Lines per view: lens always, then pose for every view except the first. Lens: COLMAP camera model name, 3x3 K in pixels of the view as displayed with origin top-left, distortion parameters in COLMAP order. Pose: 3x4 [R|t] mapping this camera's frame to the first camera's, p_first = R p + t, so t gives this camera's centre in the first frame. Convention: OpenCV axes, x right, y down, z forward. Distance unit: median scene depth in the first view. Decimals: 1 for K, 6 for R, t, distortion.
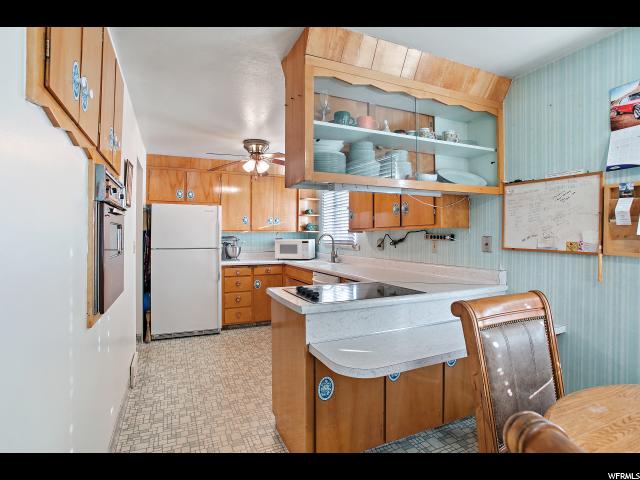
lens RADIAL K [[345.9, 0, 321.3], [0, 345.9, 236.5], [0, 0, 1]] dist [-0.065991, 0.039722]
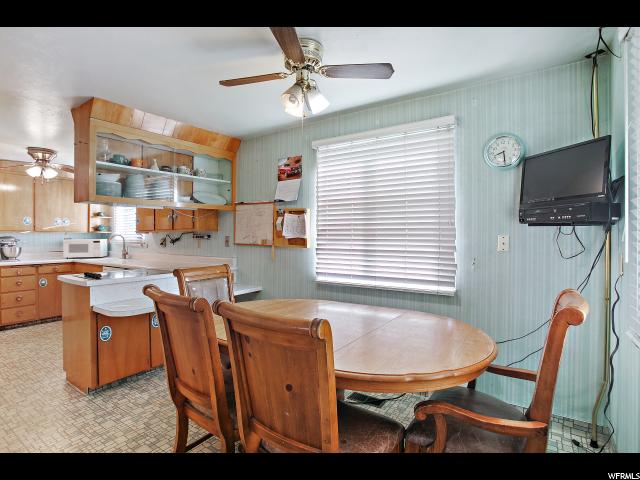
lens RADIAL K [[345.9, 0, 321.3], [0, 345.9, 236.5], [0, 0, 1]] dist [-0.065991, 0.039722]
pose [[0.865383, -0.002405, 0.501106, 0.055841], [0.001645, 0.999997, 0.001959, -0.002159], [-0.501109, -0.000872, 0.865384, -0.504213]]
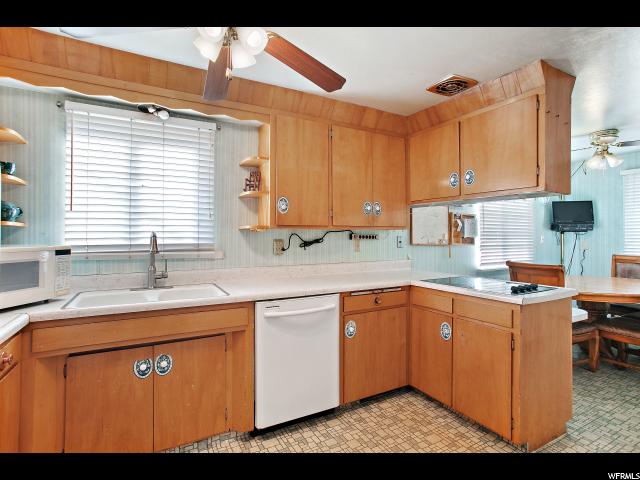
lens RADIAL K [[325.9, 0, 320.0], [0, 325.9, 240.0], [0, 0, 1]] dist [-0.000365, 0.000833]
pose [[-0.090874, -0.008204, 0.995829, -0.706343], [0.002321, 0.999962, 0.008450, 0.001769], [-0.995860, 0.003080, -0.090851, 1.239313]]
